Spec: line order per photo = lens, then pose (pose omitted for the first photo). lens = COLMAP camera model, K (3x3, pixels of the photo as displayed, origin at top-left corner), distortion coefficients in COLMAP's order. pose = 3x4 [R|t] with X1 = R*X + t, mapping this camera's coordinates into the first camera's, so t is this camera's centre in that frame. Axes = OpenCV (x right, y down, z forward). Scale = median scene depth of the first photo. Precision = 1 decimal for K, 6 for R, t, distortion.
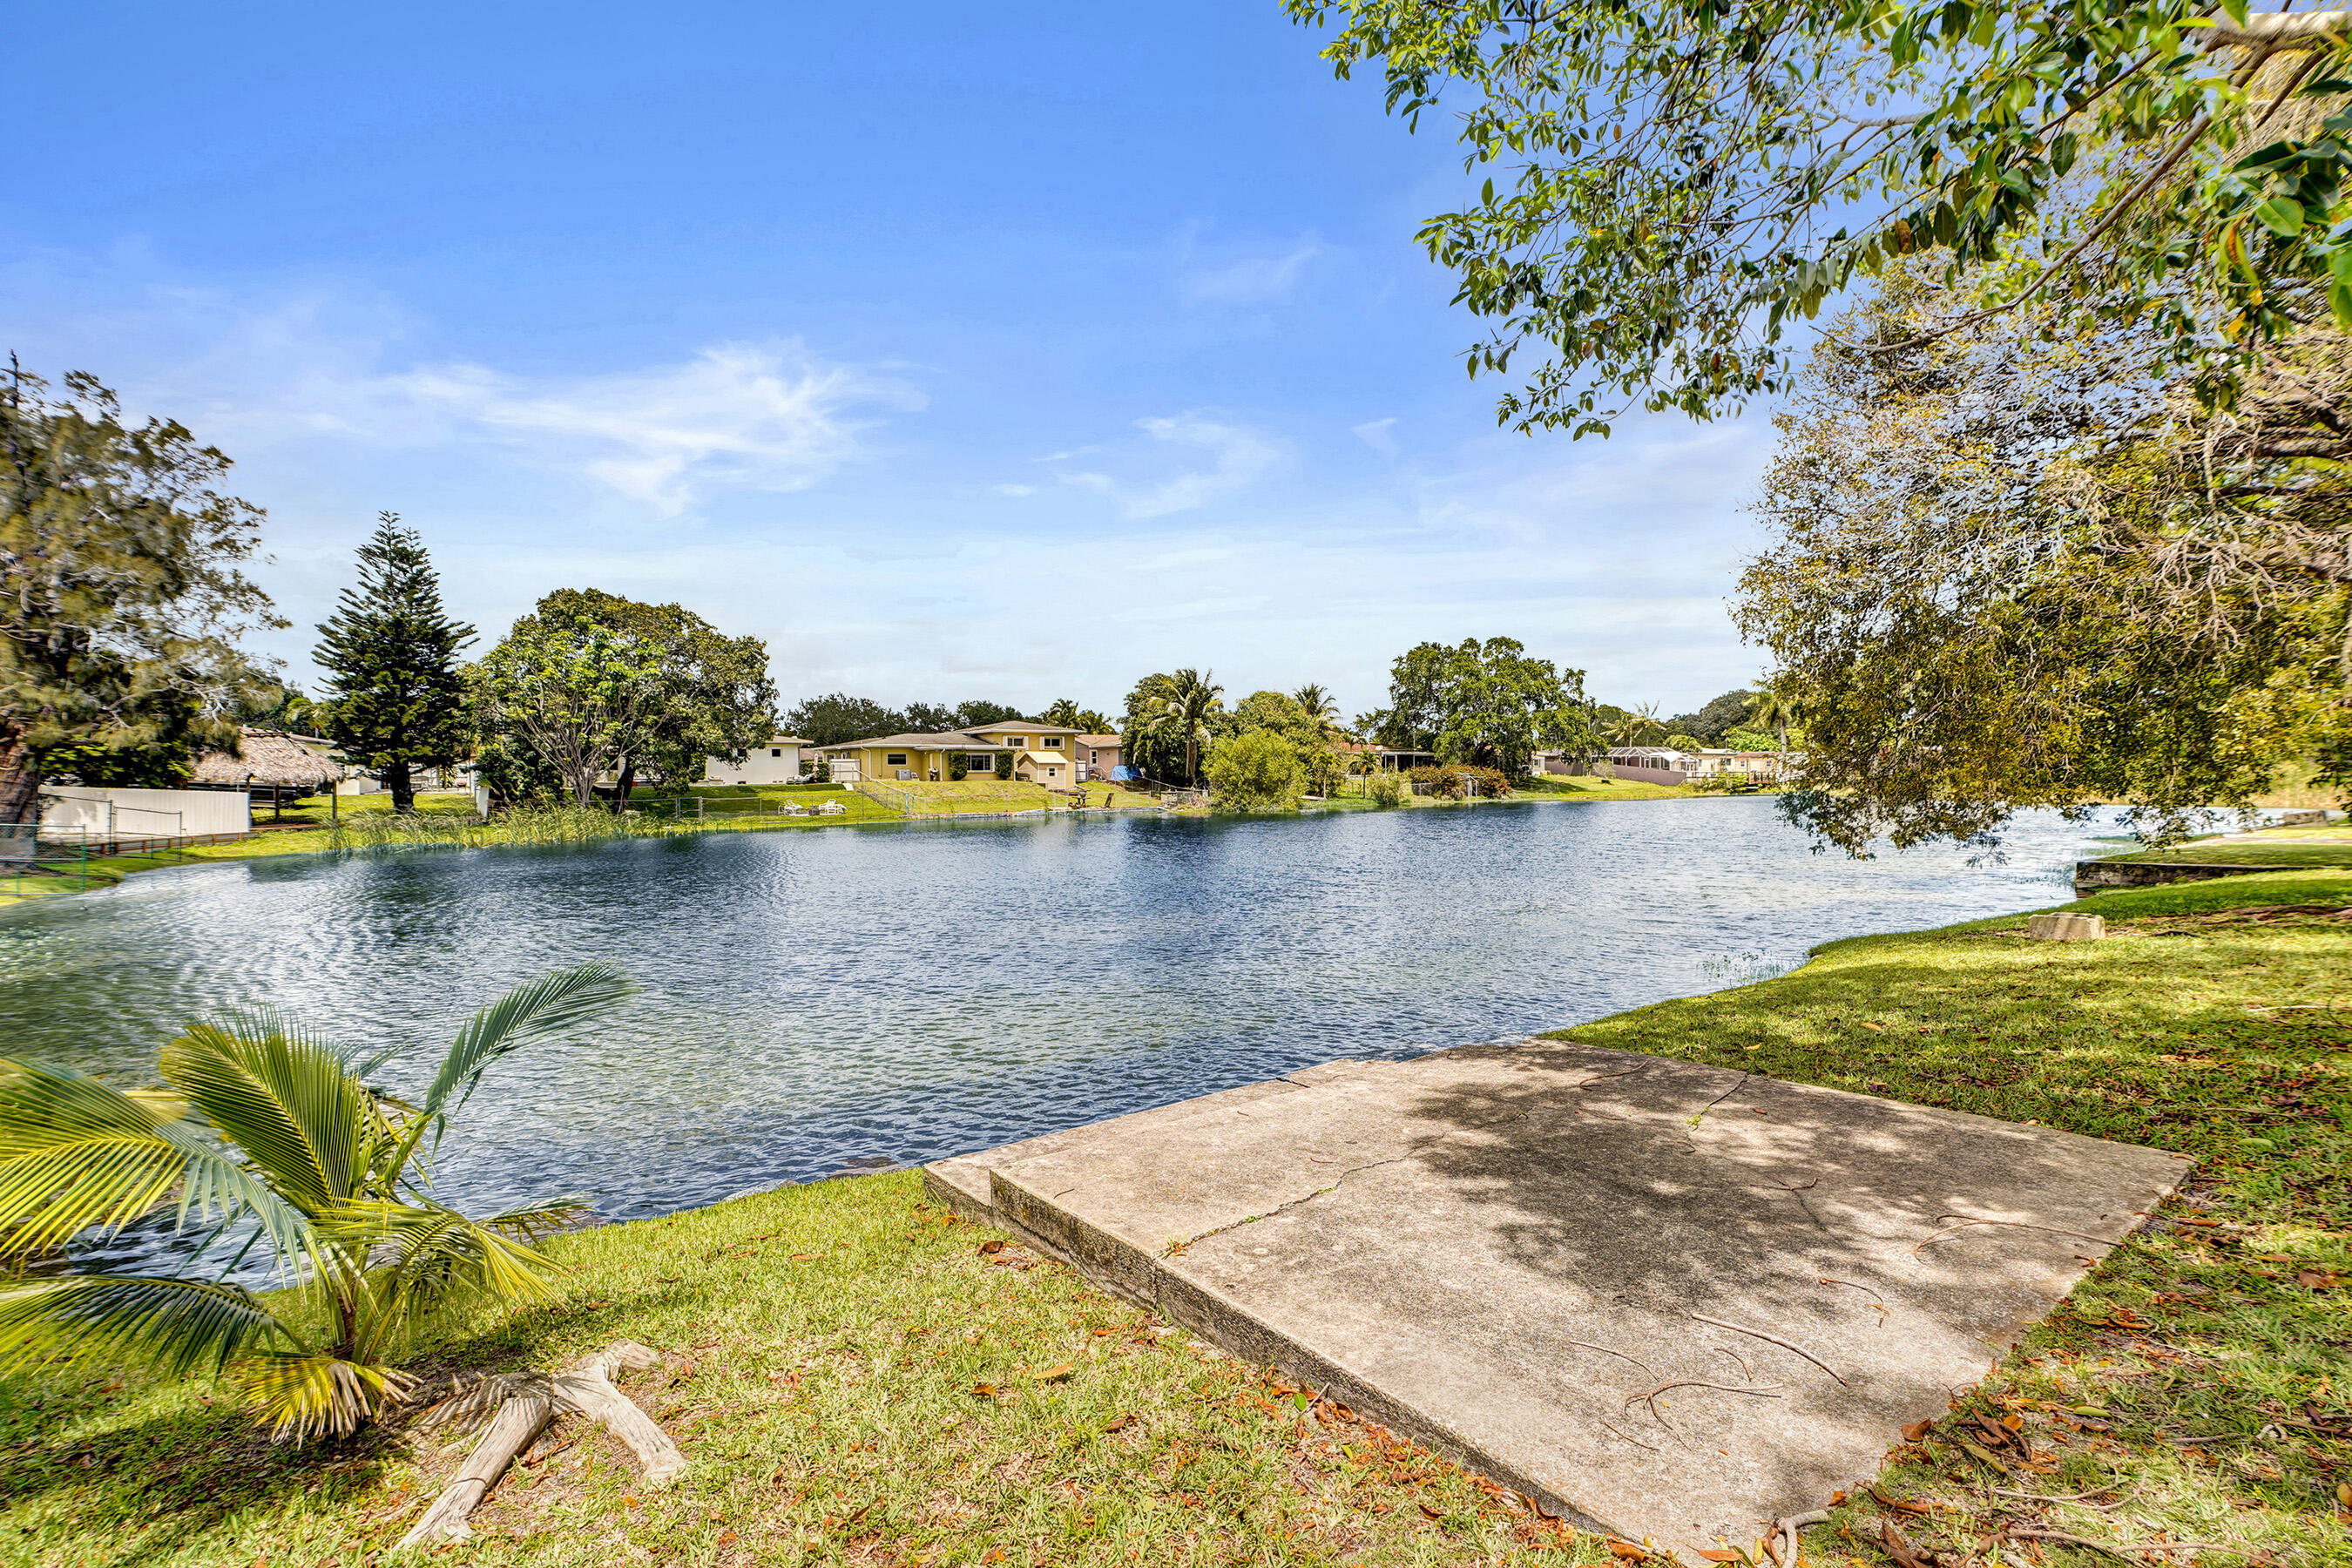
lens RADIAL K [[1040.0, 0, 1174.4], [0, 1040.0, 774.7], [0, 0, 1]] dist [-0.000425, -0.000197]
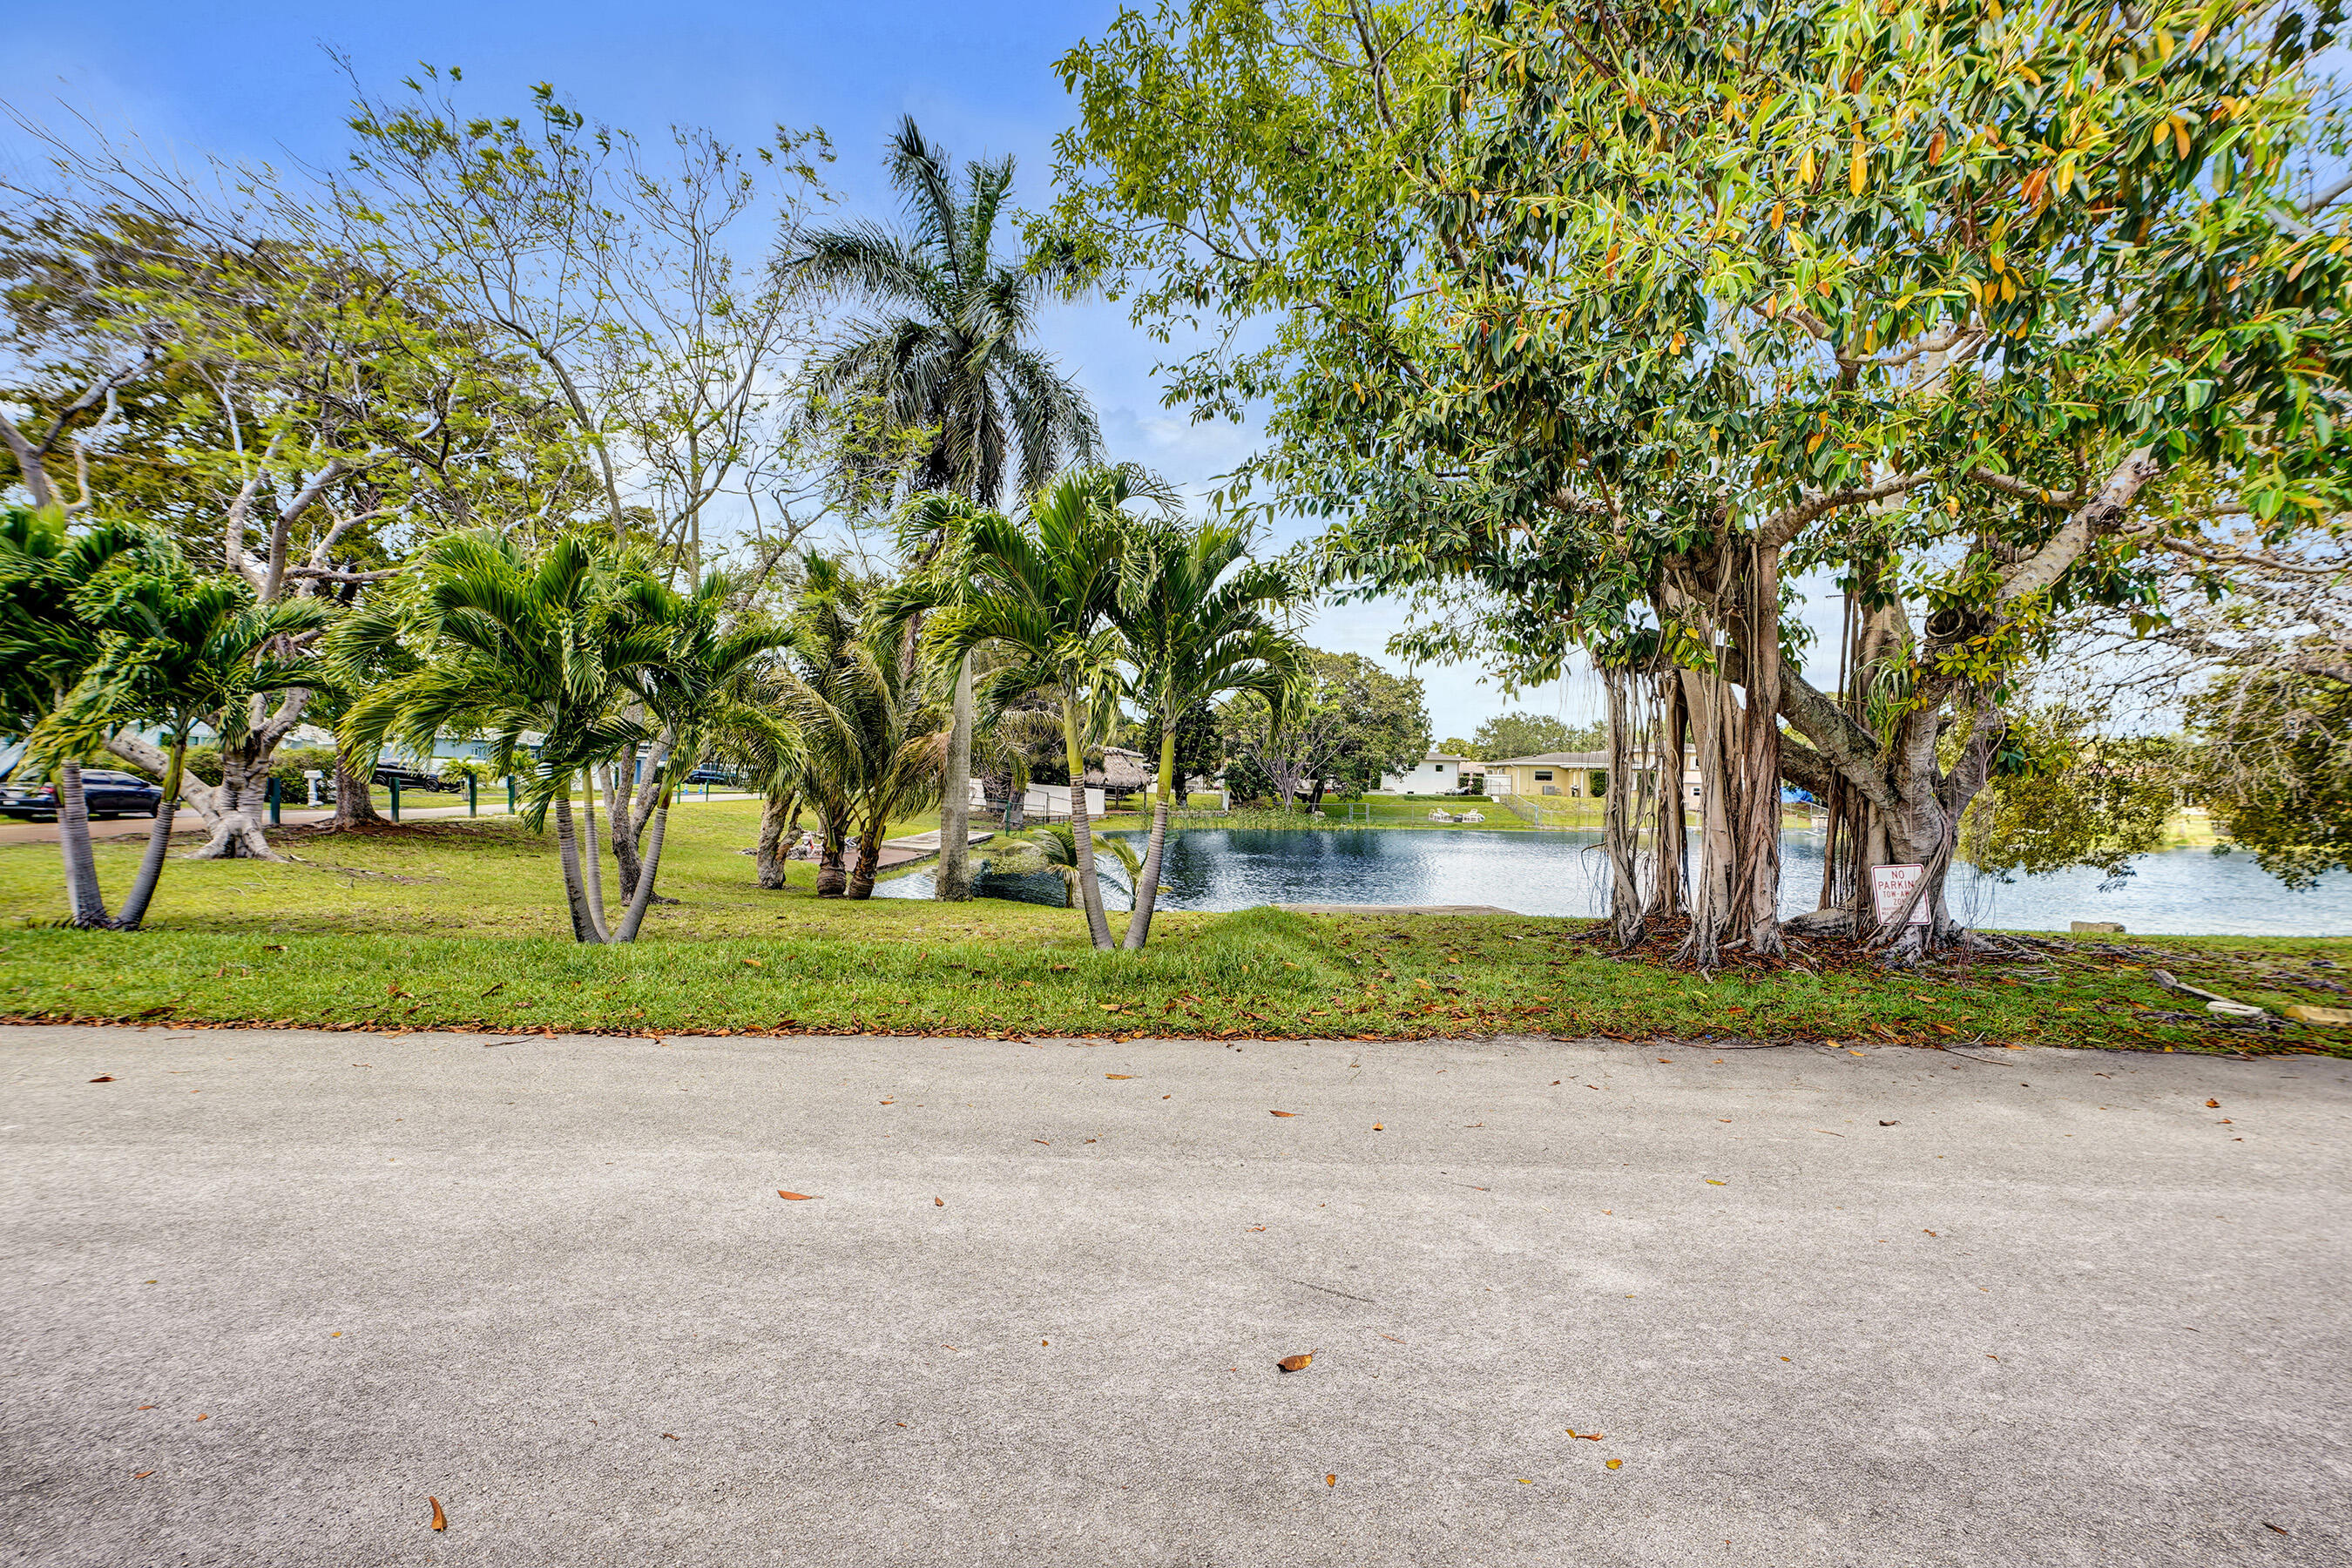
lens RADIAL K [[1040.0, 0, 1174.4], [0, 1040.0, 774.7], [0, 0, 1]] dist [-0.000425, -0.000197]
pose [[0.792467, 0.021896, -0.609522, 0.155950], [-0.028431, 0.999595, -0.001055, -0.006136], [0.609252, 0.018165, 0.792769, -0.185660]]
